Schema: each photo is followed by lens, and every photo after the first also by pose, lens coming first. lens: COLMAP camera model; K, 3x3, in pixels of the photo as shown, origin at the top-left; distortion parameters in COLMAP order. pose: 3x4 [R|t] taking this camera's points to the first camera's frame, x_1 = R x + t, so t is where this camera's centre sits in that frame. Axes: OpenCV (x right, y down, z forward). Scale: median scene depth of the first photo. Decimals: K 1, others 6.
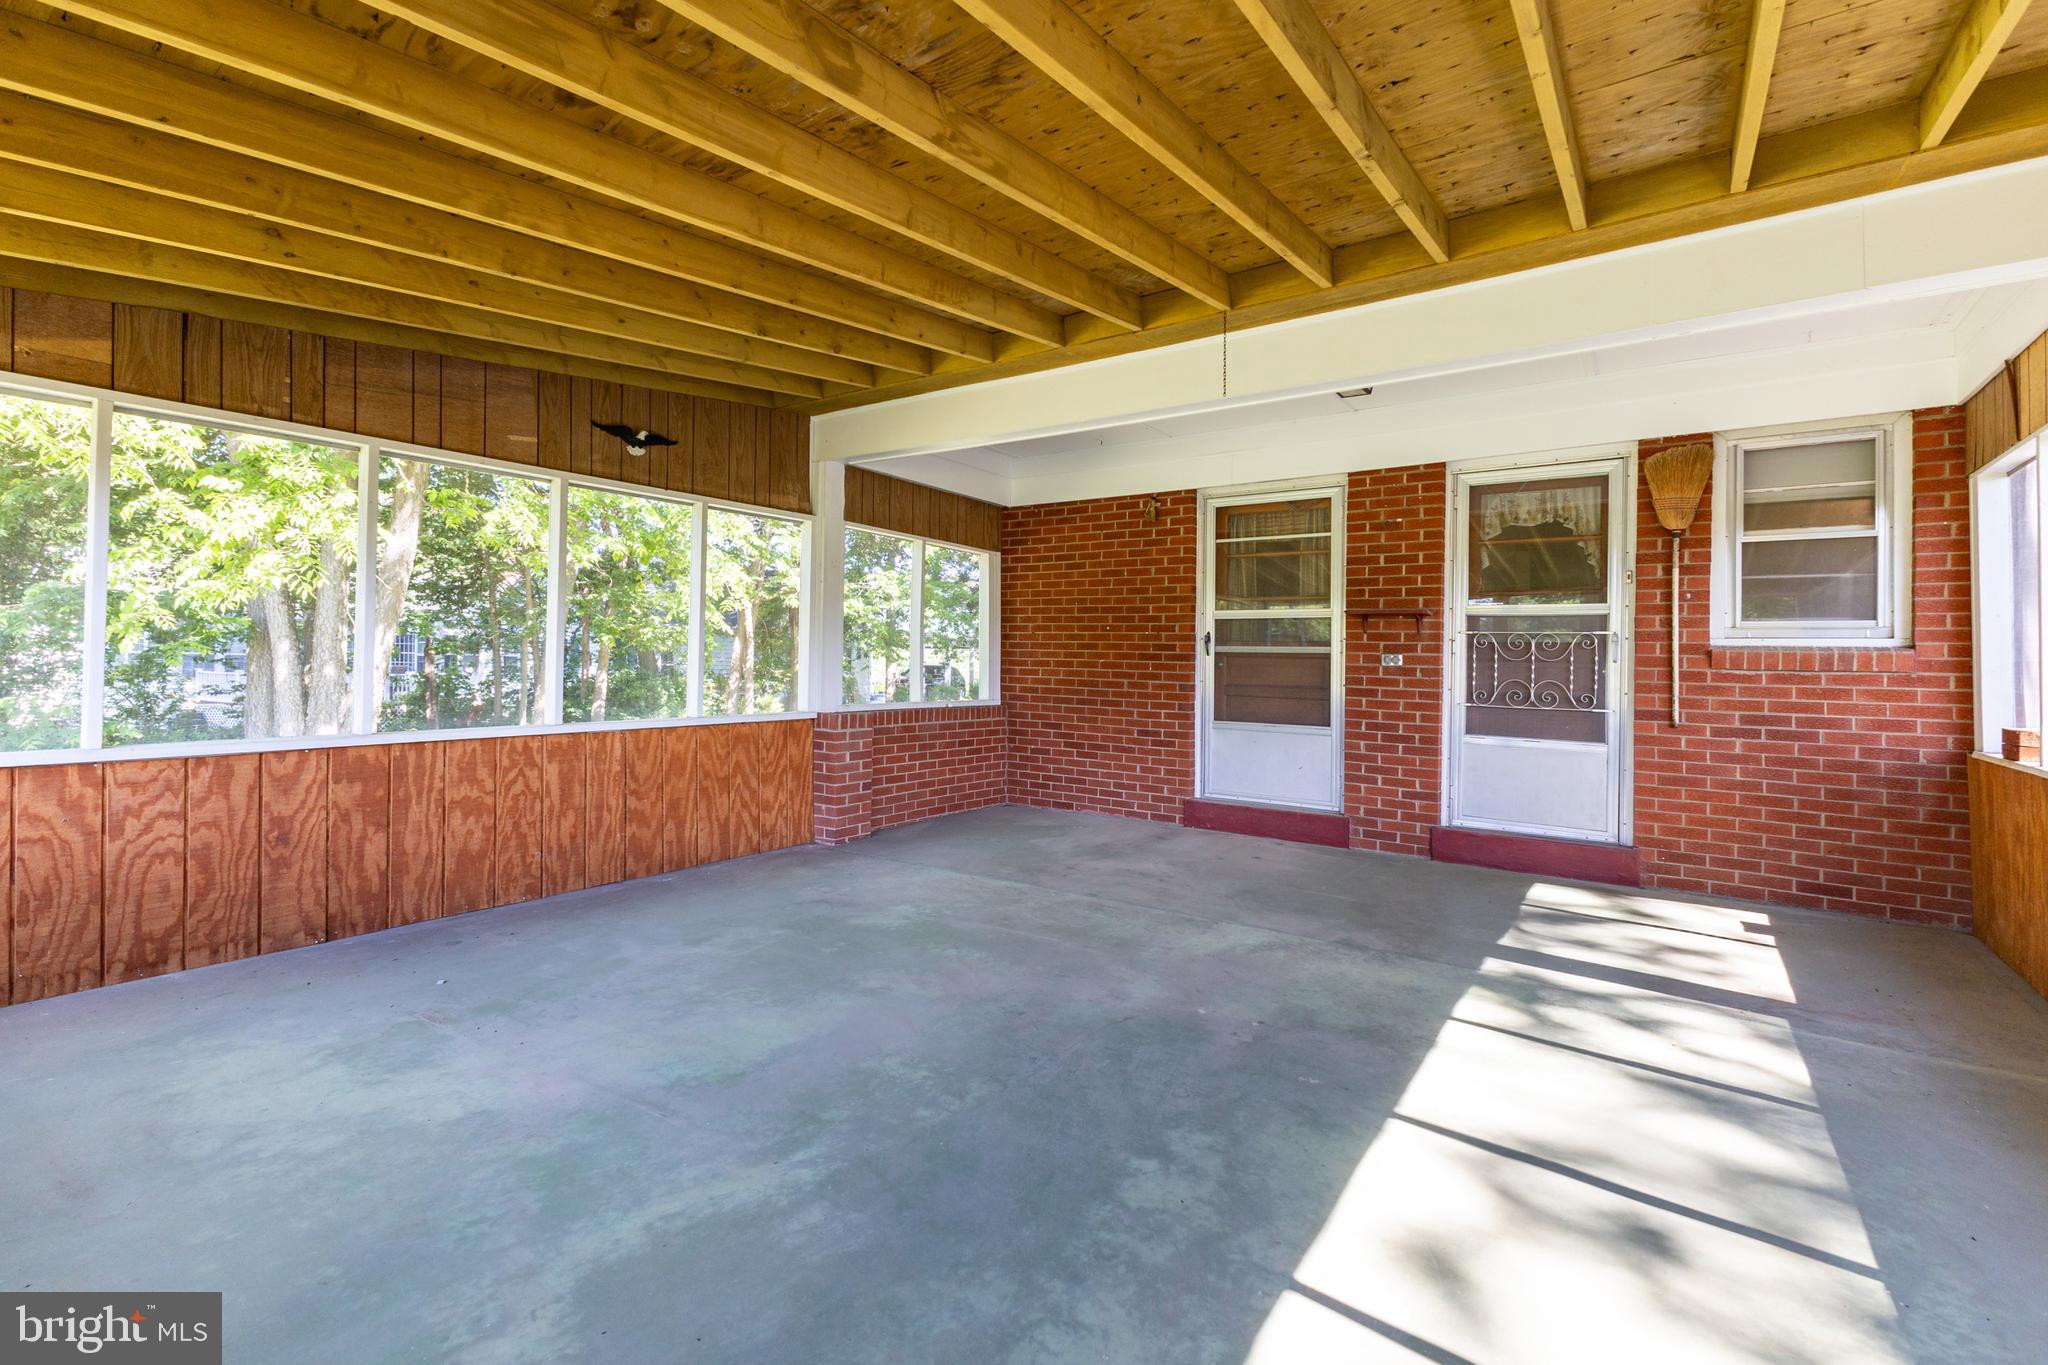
lens RADIAL K [[895.0, 0, 1024.7], [0, 895.0, 658.8], [0, 0, 1]] dist [0.006217, -0.000270]
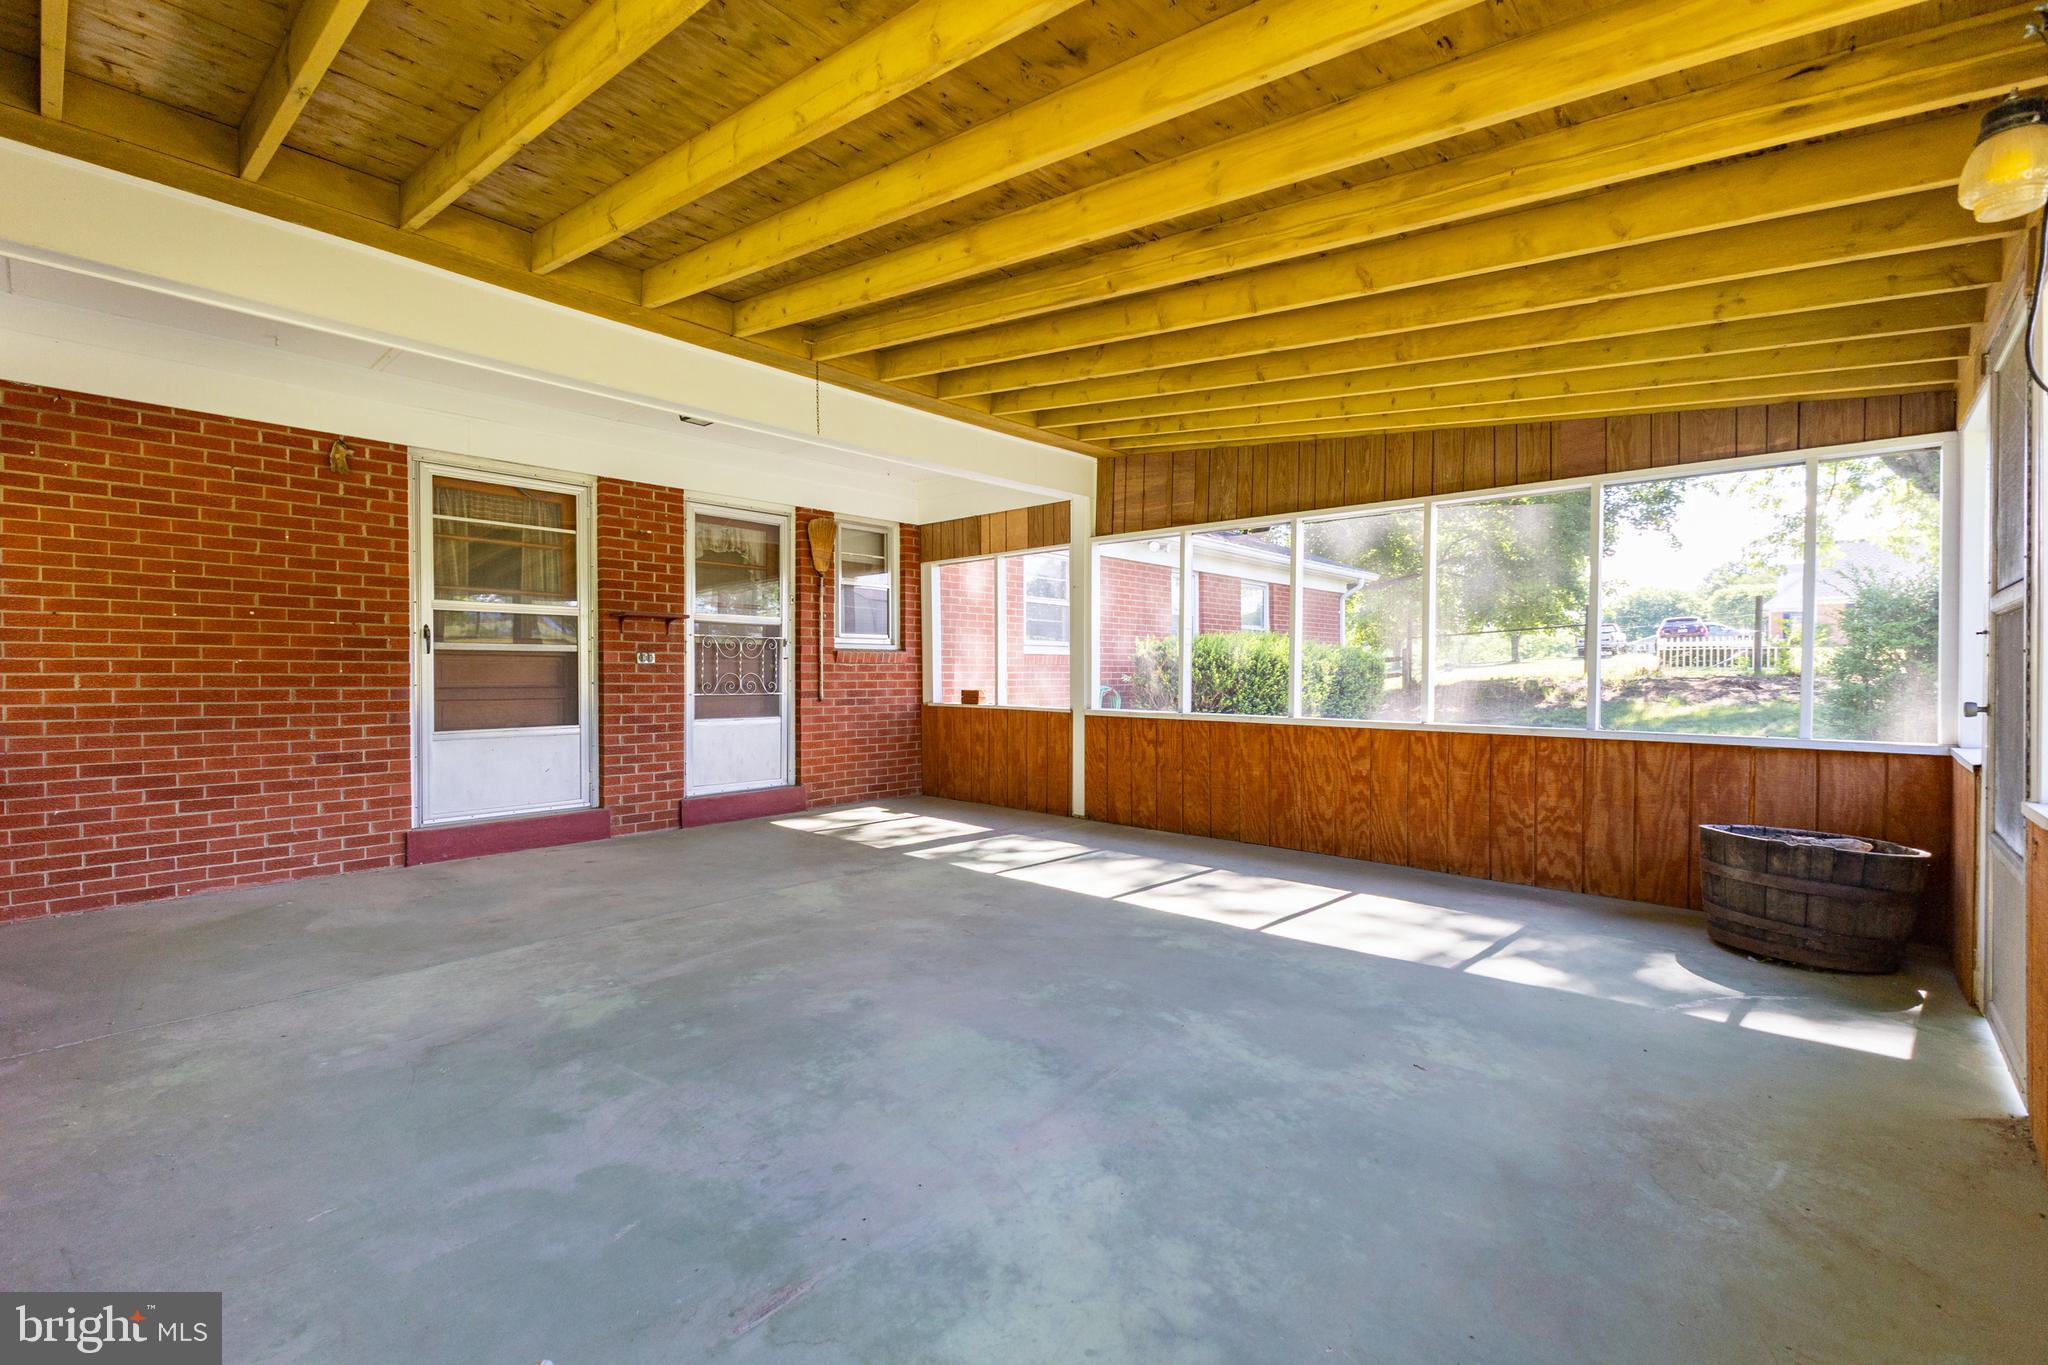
lens RADIAL K [[884.3, 0, 1024.0], [0, 884.3, 682.5], [0, 0, 1]] dist [0.006993, 0.000088]
pose [[0.119046, -0.033948, 0.992308, -0.790460], [-0.001405, 0.999409, 0.034360, -0.008660], [-0.992888, -0.005485, 0.118928, 0.518199]]
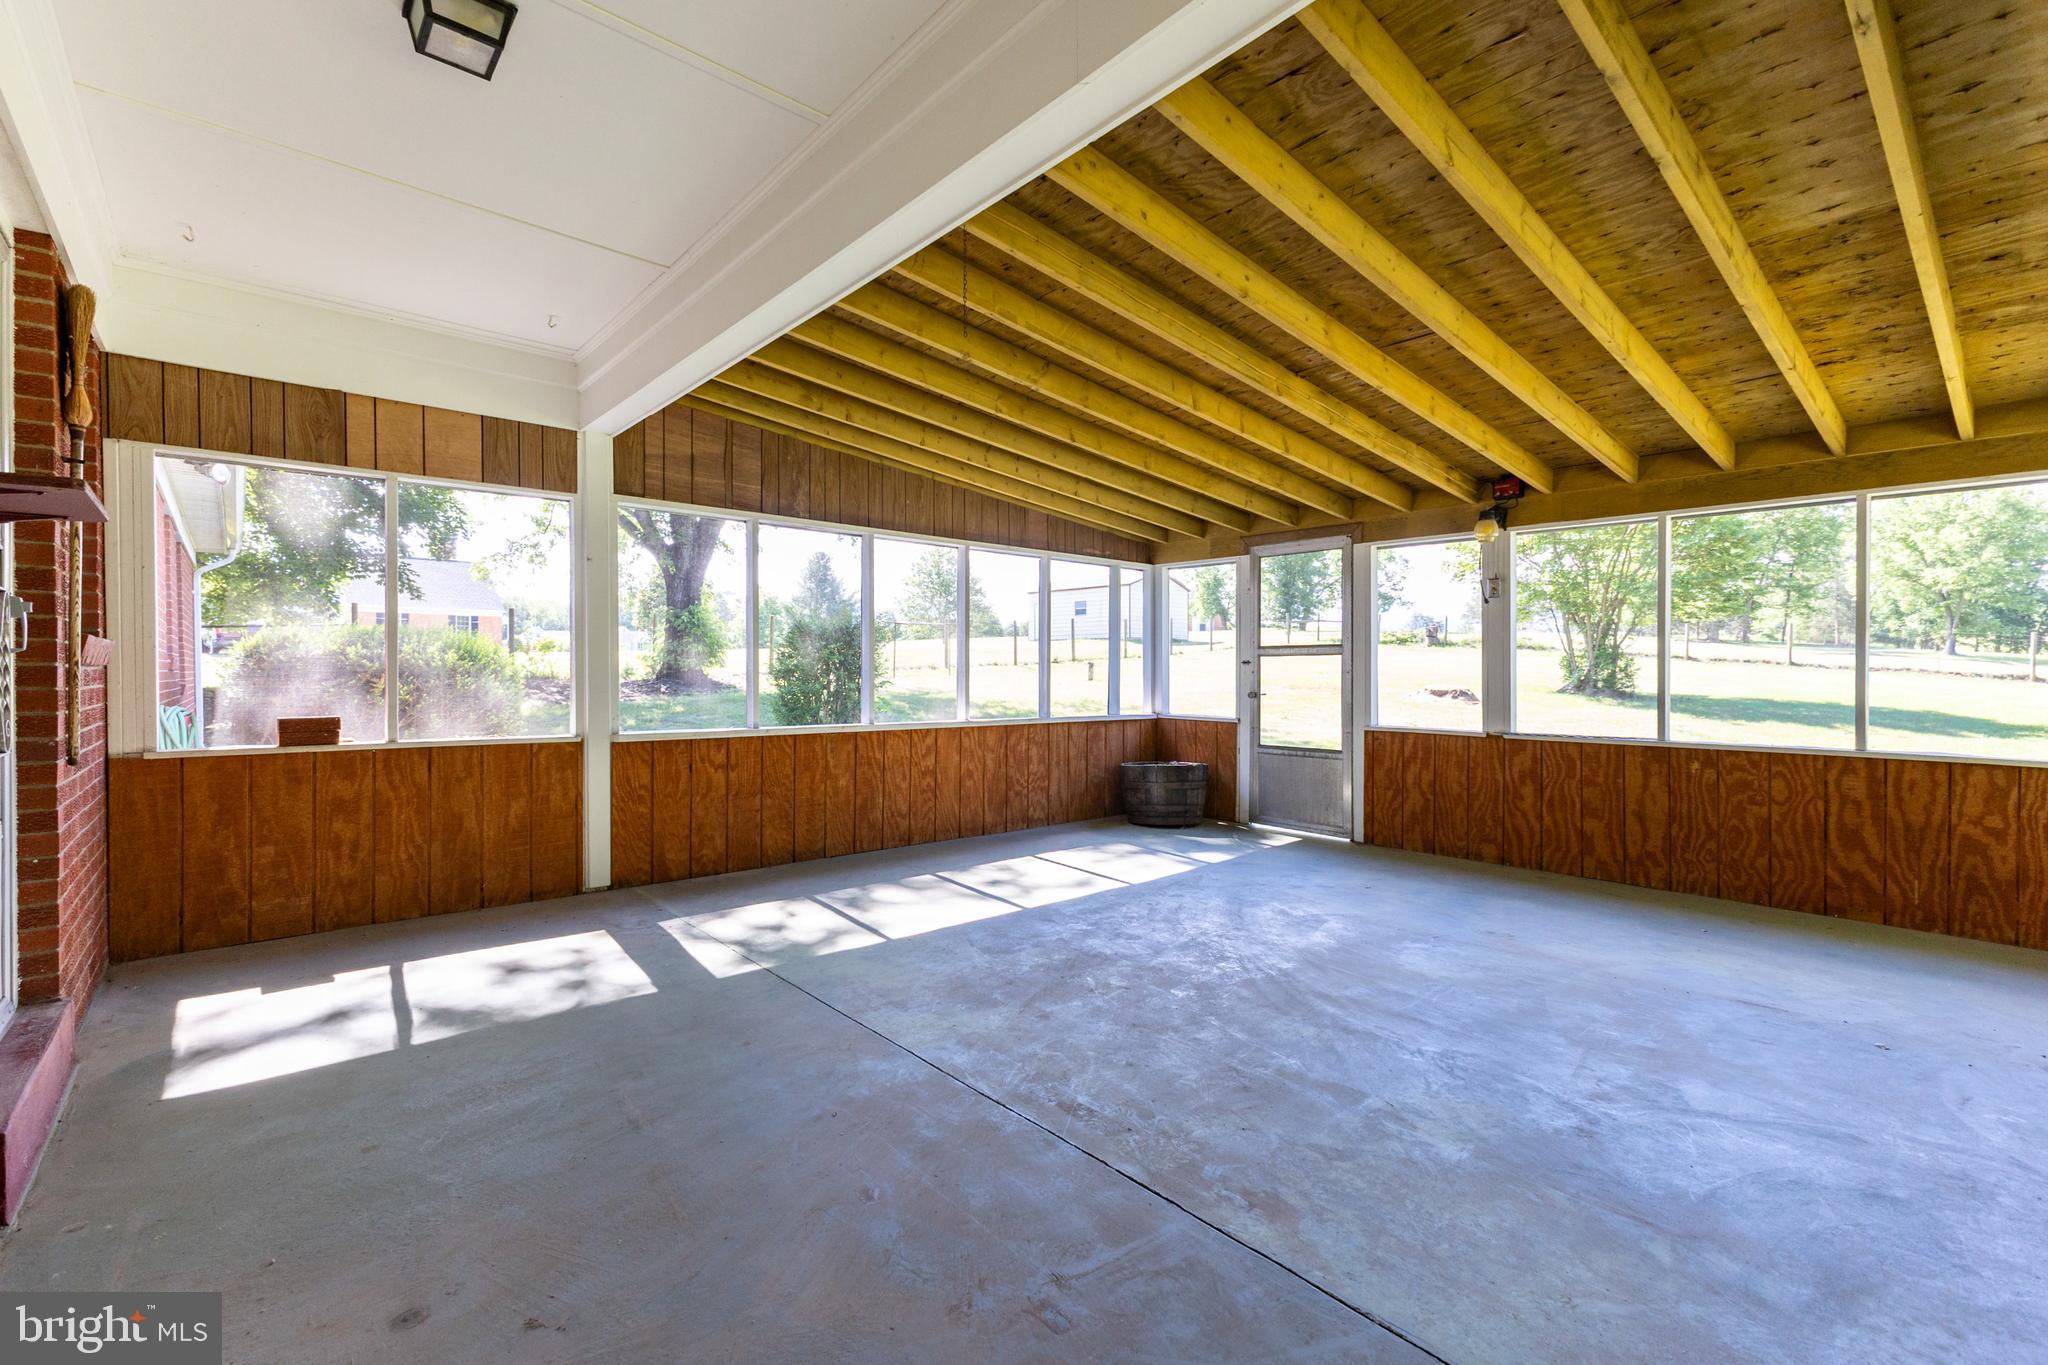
lens RADIAL K [[902.5, 0, 1016.1], [0, 902.5, 675.1], [0, 0, 1]] dist [0.002579, 0.000038]
pose [[-0.971804, -0.021815, 0.234780, -0.007317], [-0.021559, 0.999761, 0.003659, 0.002029], [-0.234804, -0.001506, -0.972042, 1.551386]]
